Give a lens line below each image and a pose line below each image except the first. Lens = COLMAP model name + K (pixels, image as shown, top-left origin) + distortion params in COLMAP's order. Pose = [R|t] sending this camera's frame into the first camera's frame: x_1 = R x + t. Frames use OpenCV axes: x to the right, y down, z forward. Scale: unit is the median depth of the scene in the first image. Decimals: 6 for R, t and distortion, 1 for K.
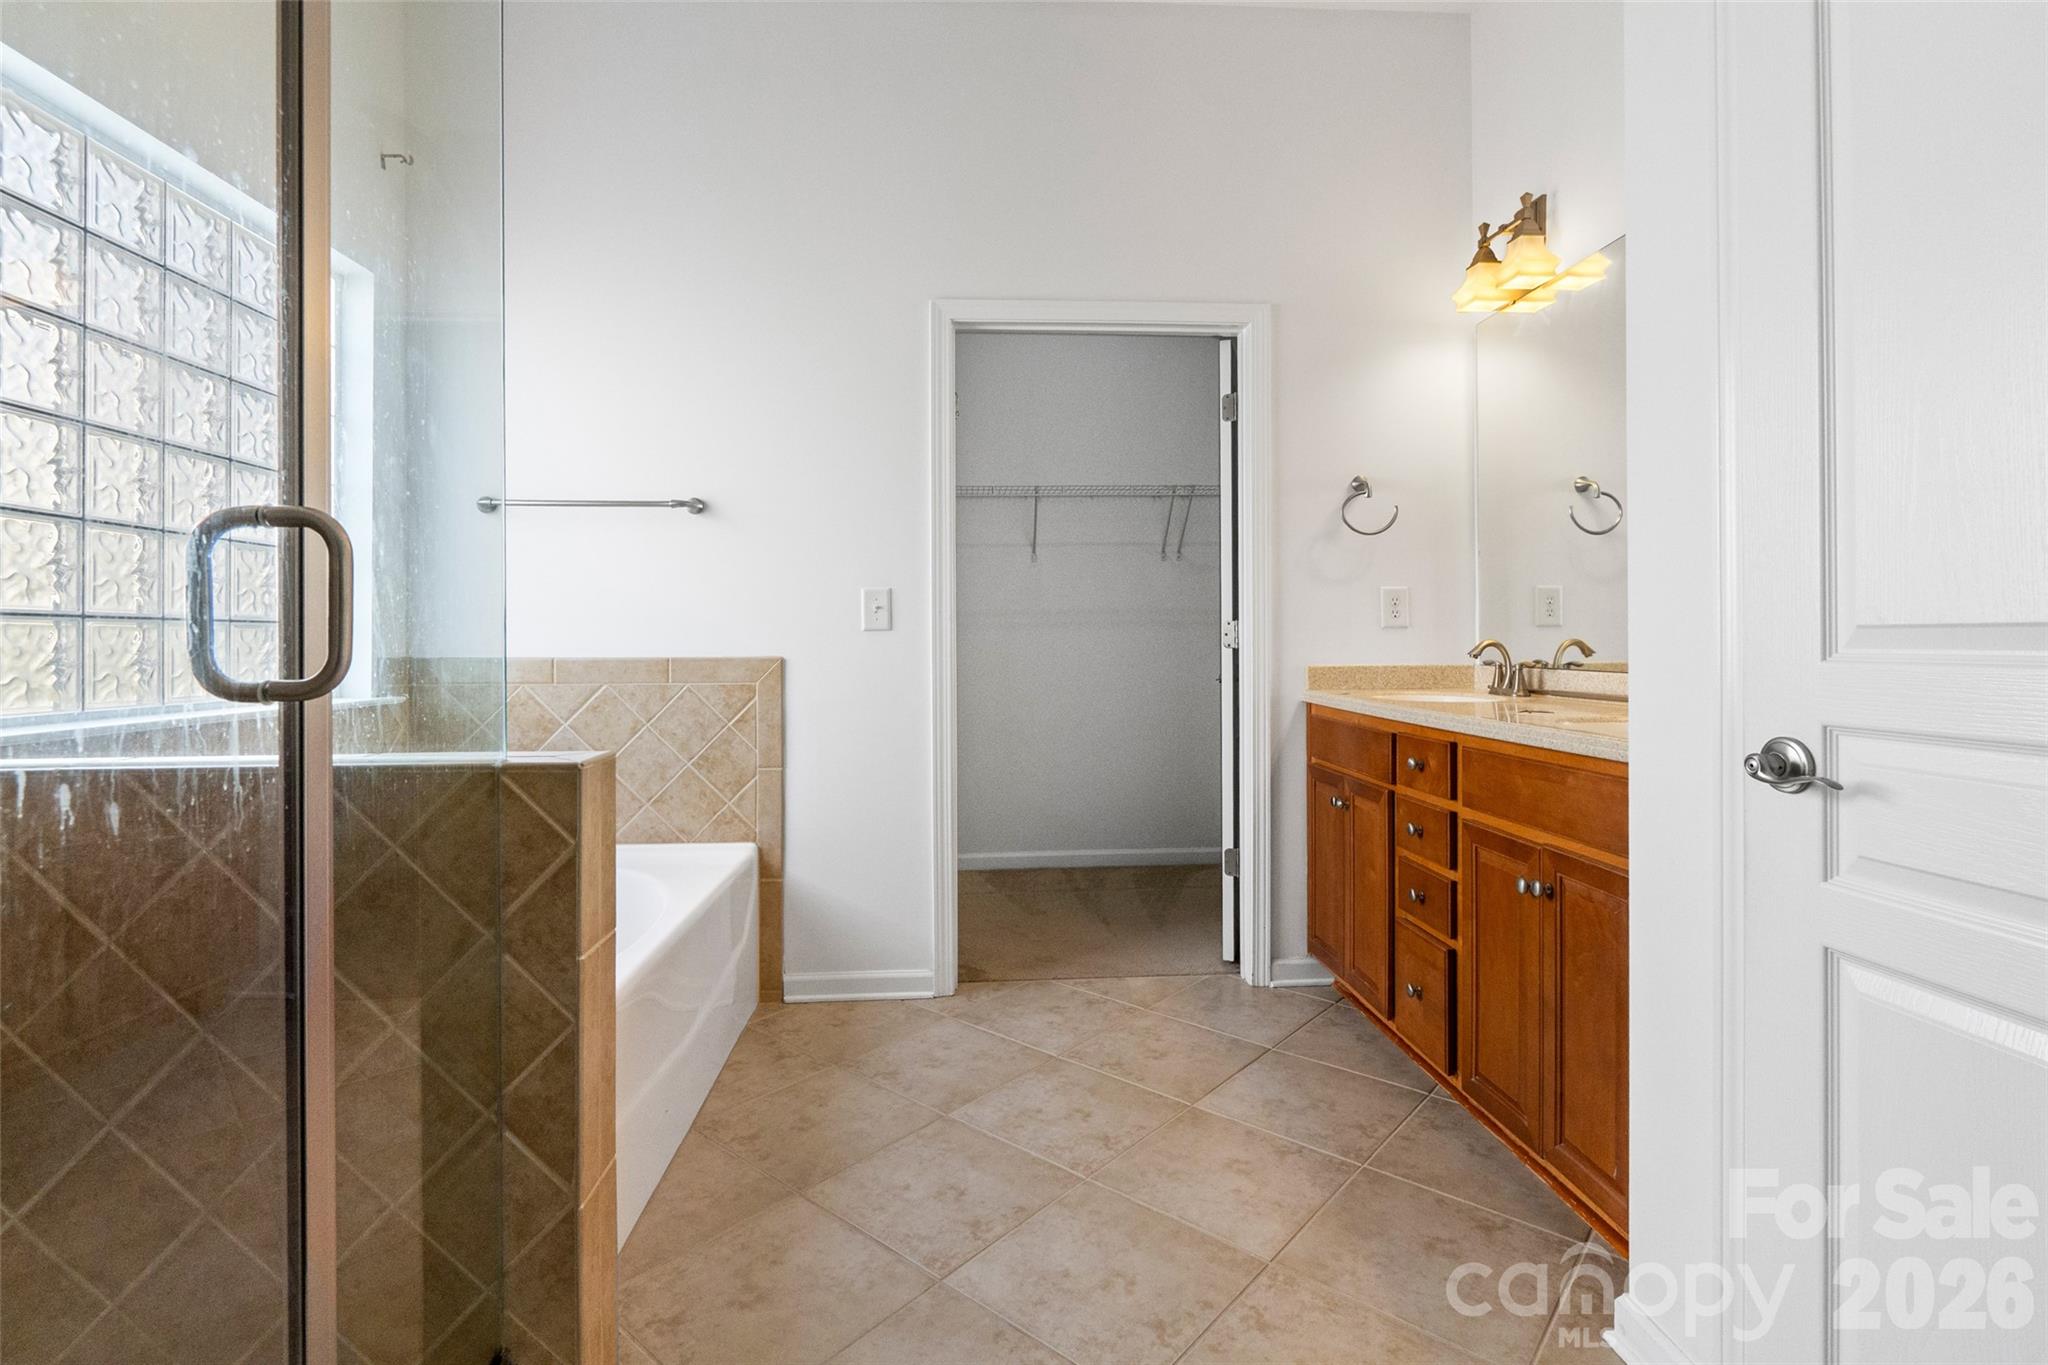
lens RADIAL K [[964.3, 0, 1024.7], [0, 964.3, 651.9], [0, 0, 1]] dist [-0.000091, 0.000143]
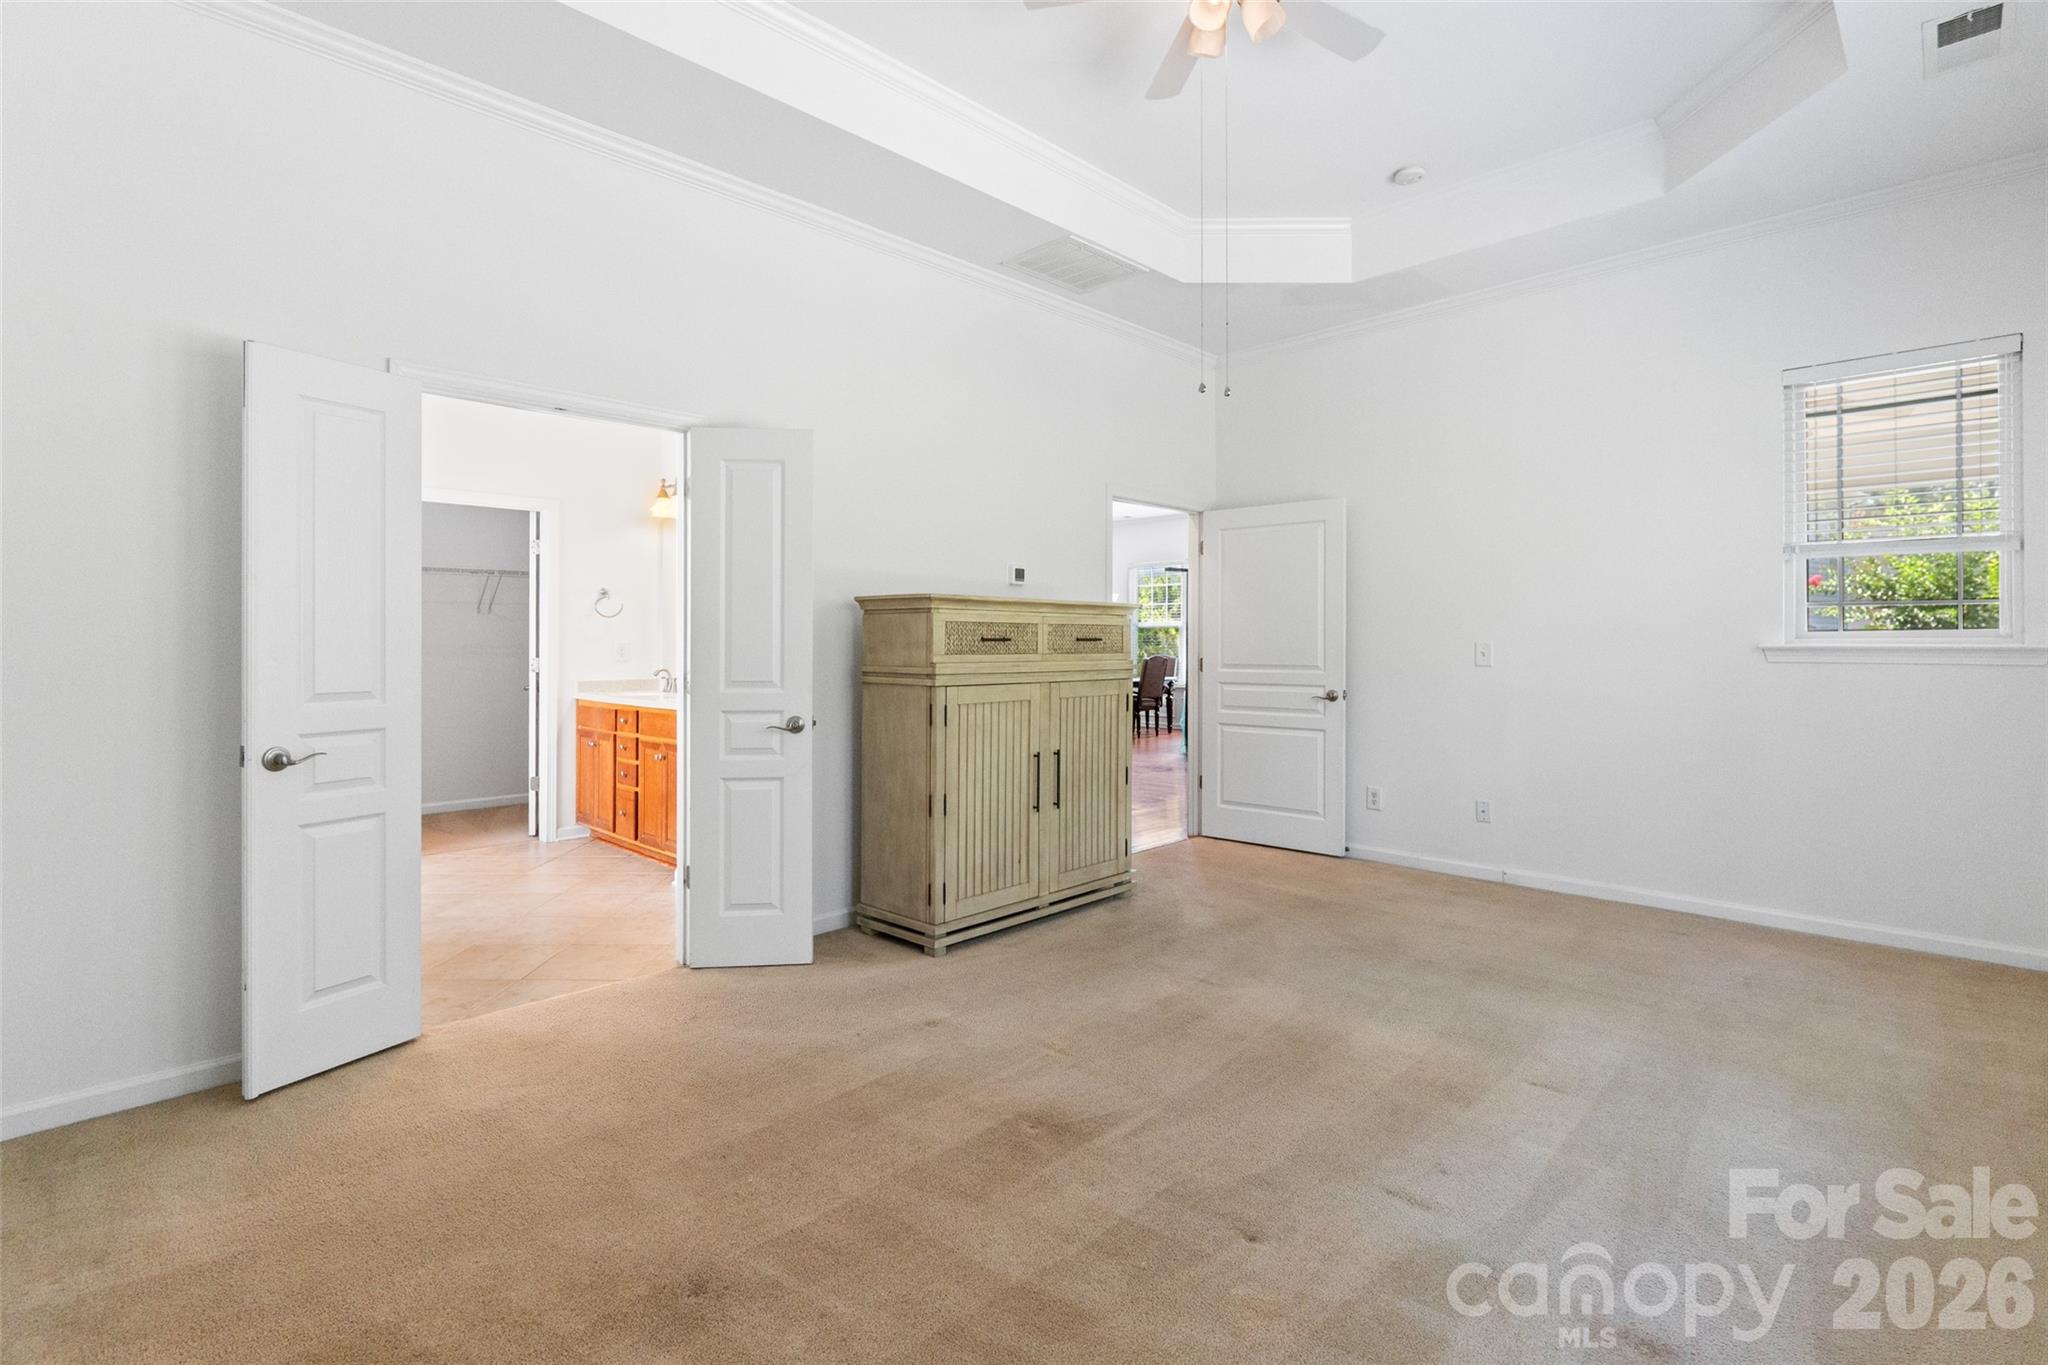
lens RADIAL K [[964.3, 0, 1024.7], [0, 964.3, 651.9], [0, 0, 1]] dist [-0.000091, 0.000143]
pose [[0.749332, 0.008361, 0.662142, -0.365136], [-0.001514, 0.999939, -0.010913, -0.027119], [-0.662193, 0.007175, 0.749299, -1.213237]]
